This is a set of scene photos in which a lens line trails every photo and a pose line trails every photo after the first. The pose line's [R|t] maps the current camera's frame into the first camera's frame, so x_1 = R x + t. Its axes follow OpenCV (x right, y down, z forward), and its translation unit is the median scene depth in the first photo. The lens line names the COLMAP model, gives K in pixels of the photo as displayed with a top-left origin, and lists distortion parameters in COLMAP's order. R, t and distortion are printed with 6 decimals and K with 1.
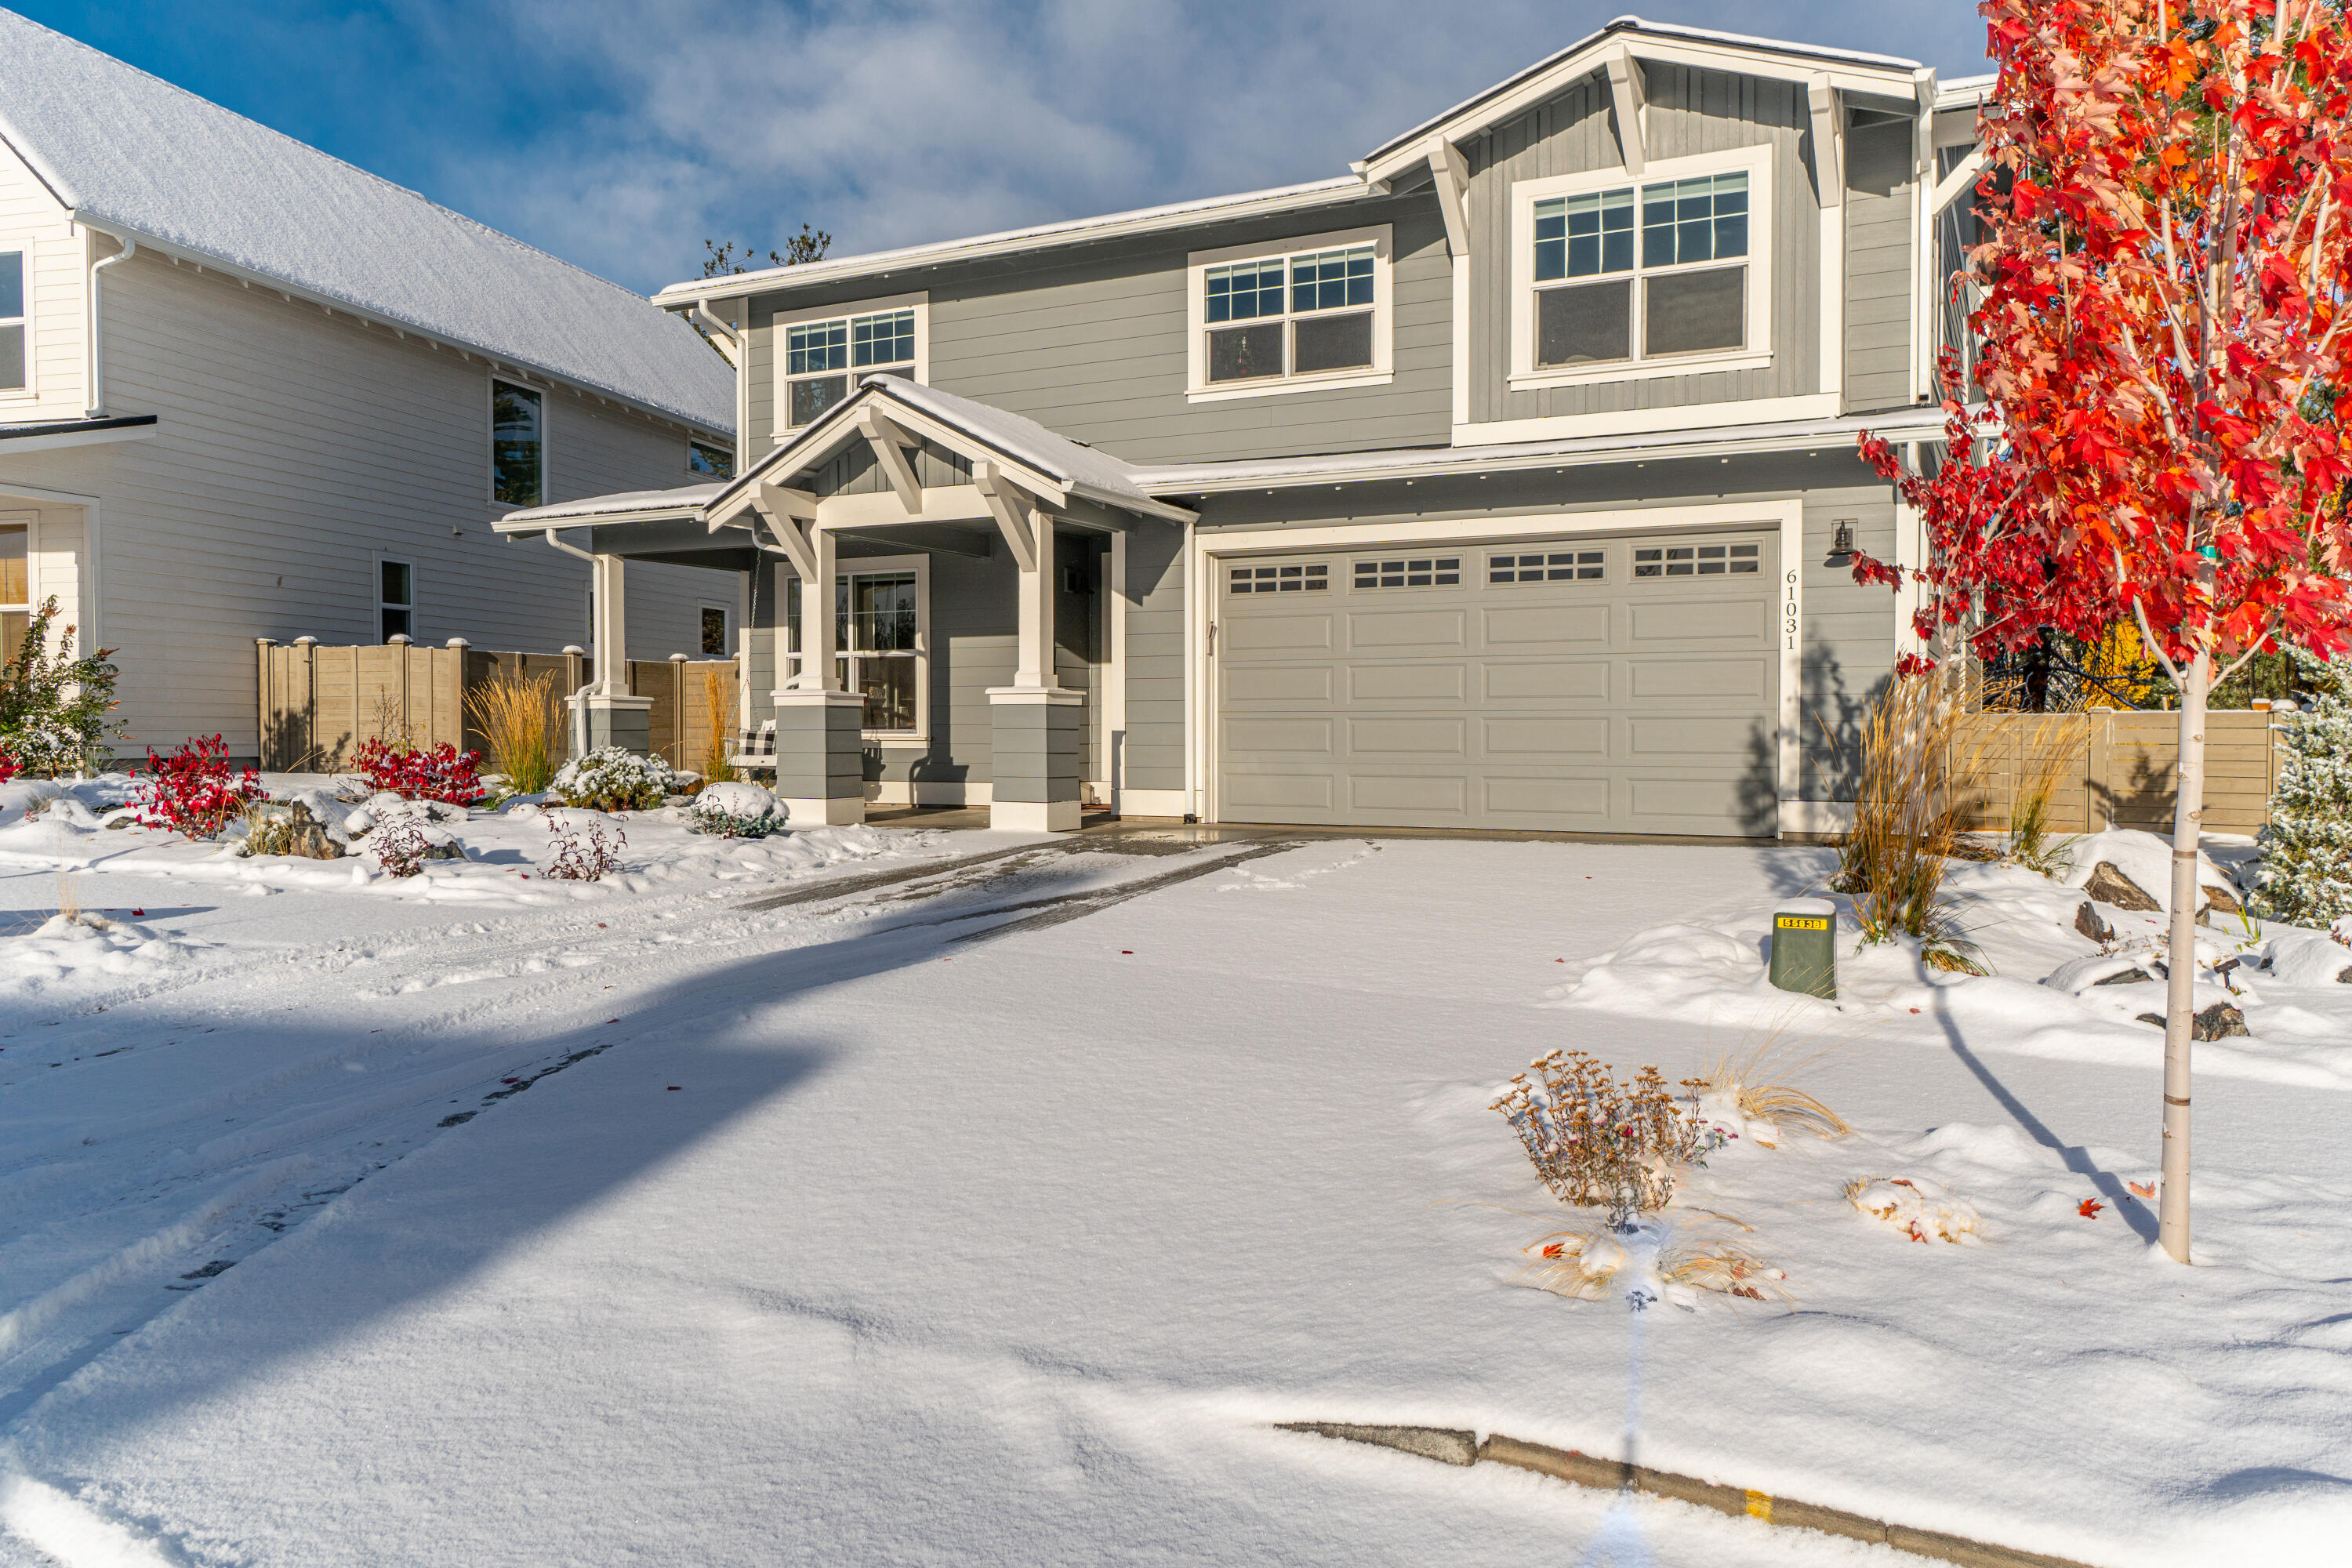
lens RADIAL K [[1662.3, 0, 1176.4], [0, 1662.3, 769.4], [0, 0, 1]] dist [0.000572, 0.001414]
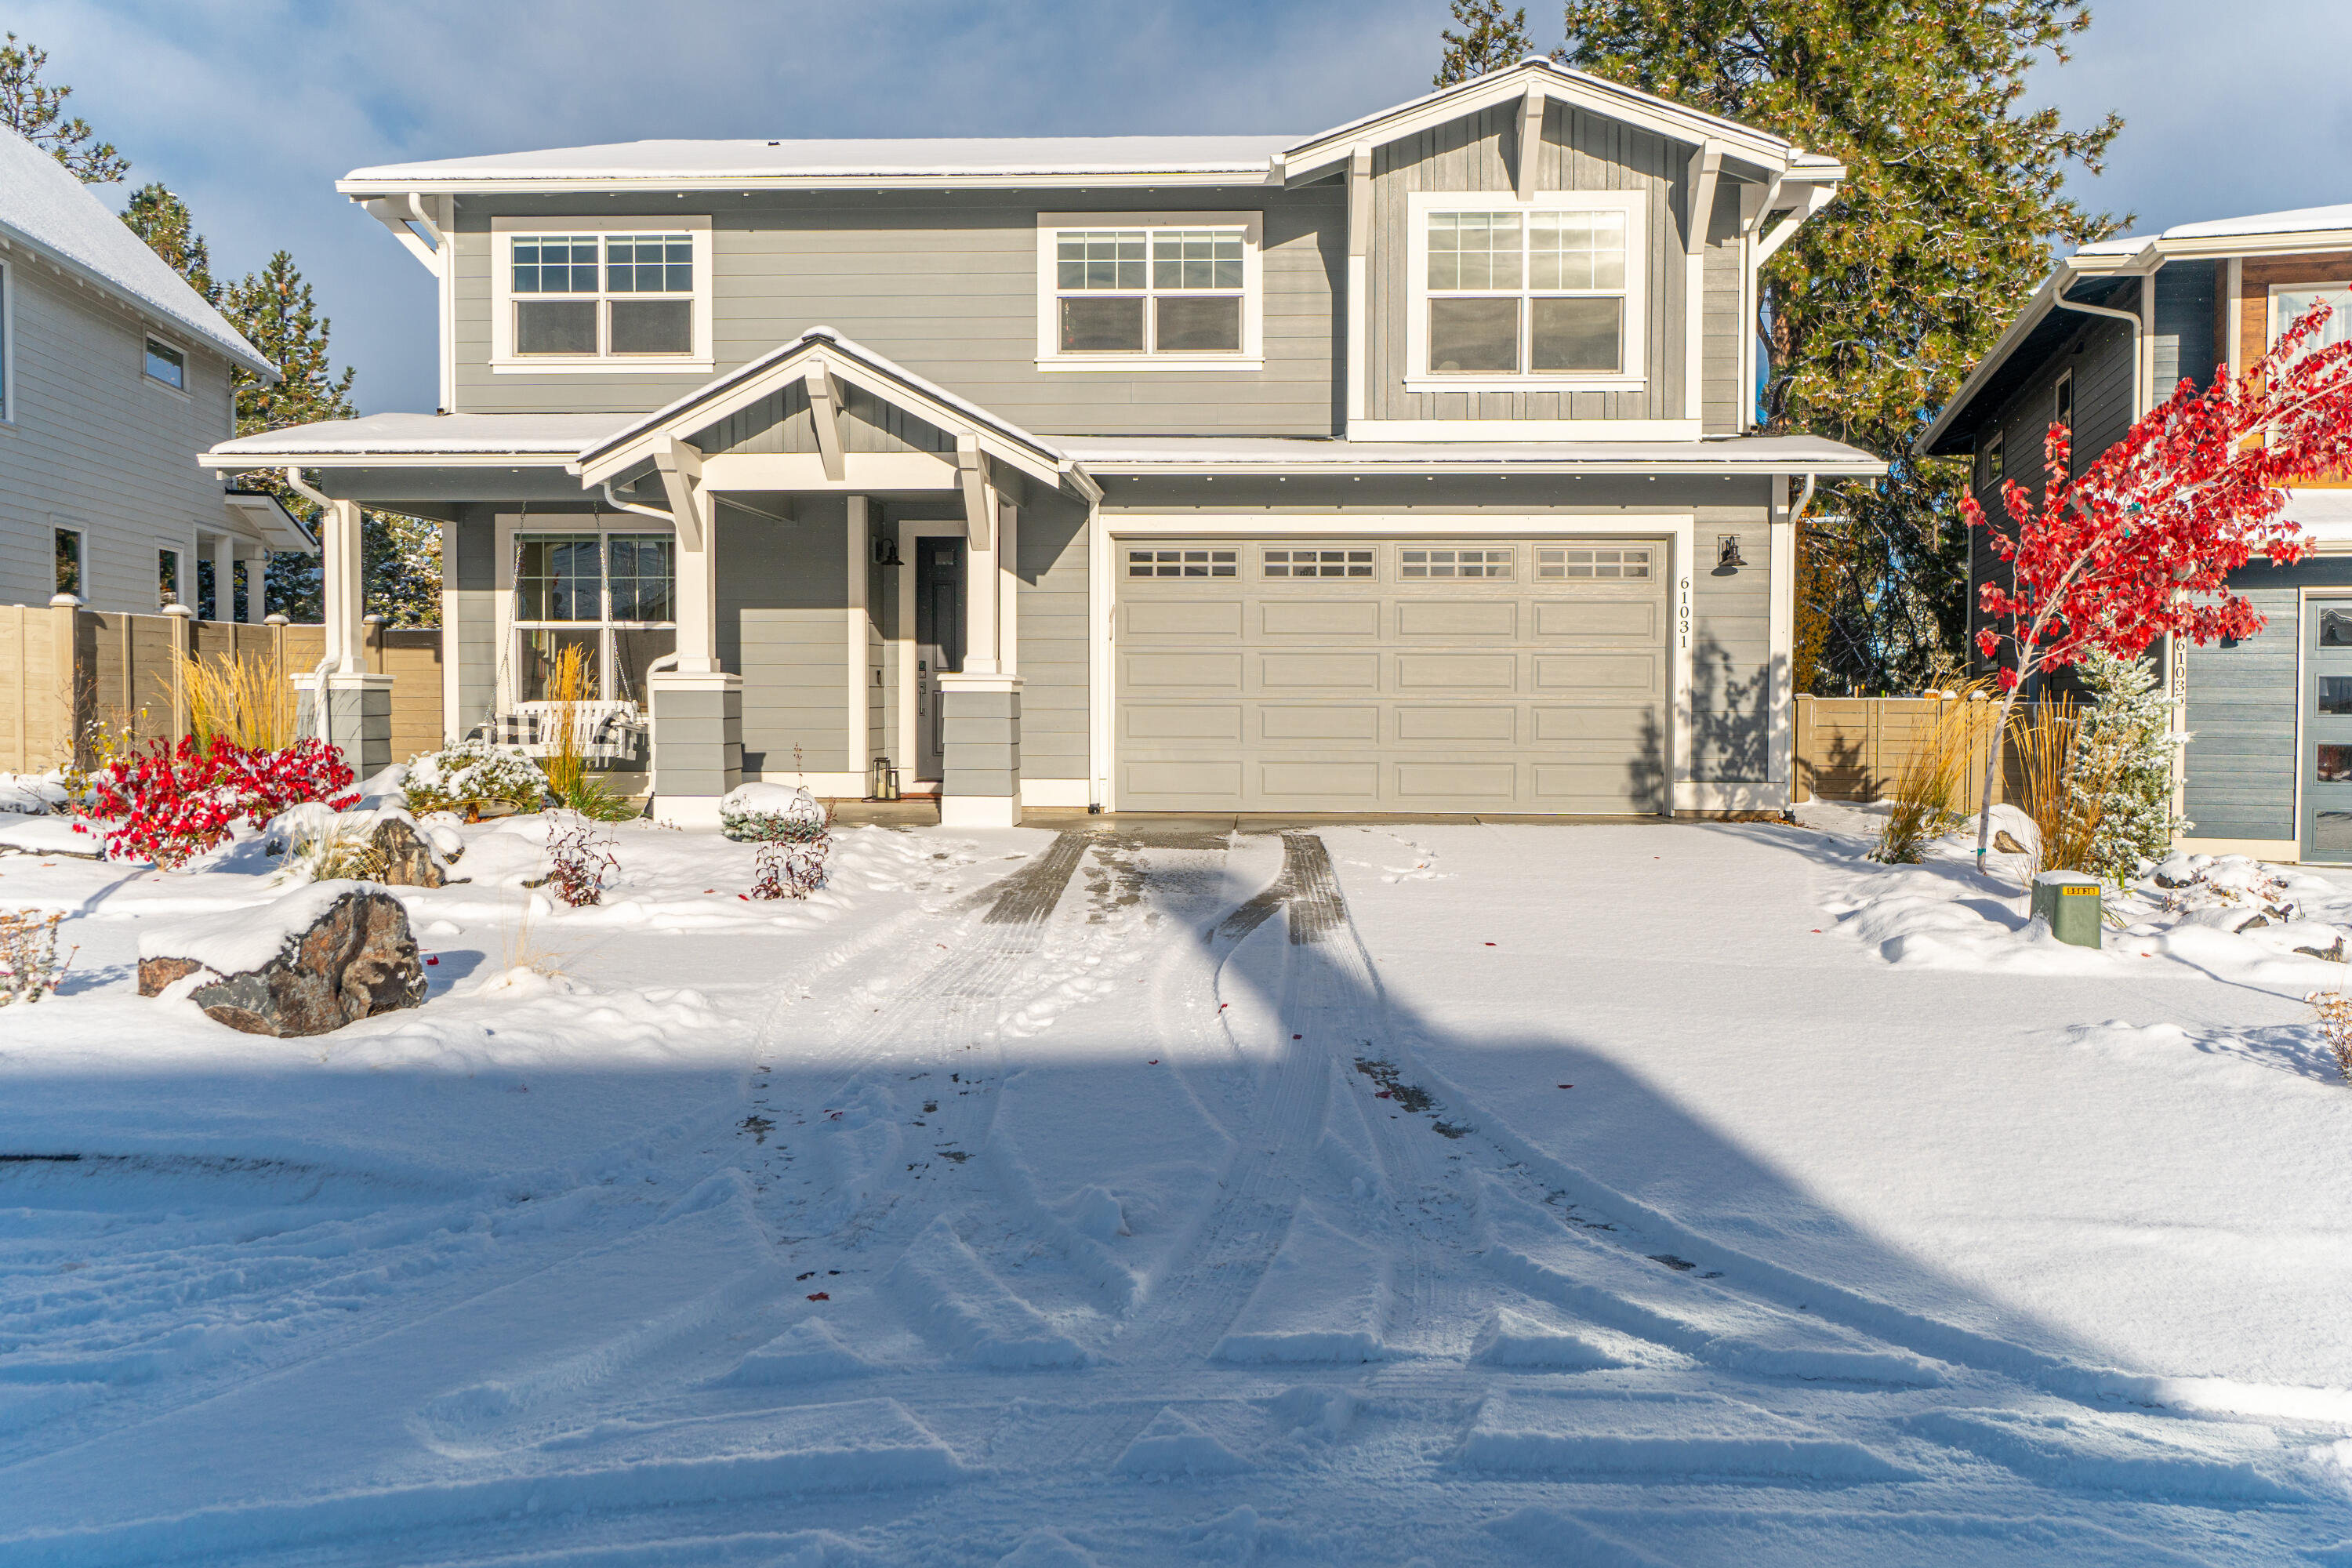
lens RADIAL K [[1824.8, 0, 1219.7], [0, 1824.8, 753.2], [0, 0, 1]] dist [0.004379, -0.006047]
pose [[0.909513, -0.010779, 0.415536, -0.374232], [0.006284, 0.999906, 0.012183, -0.015270], [-0.415628, -0.008470, 0.909495, 0.005187]]
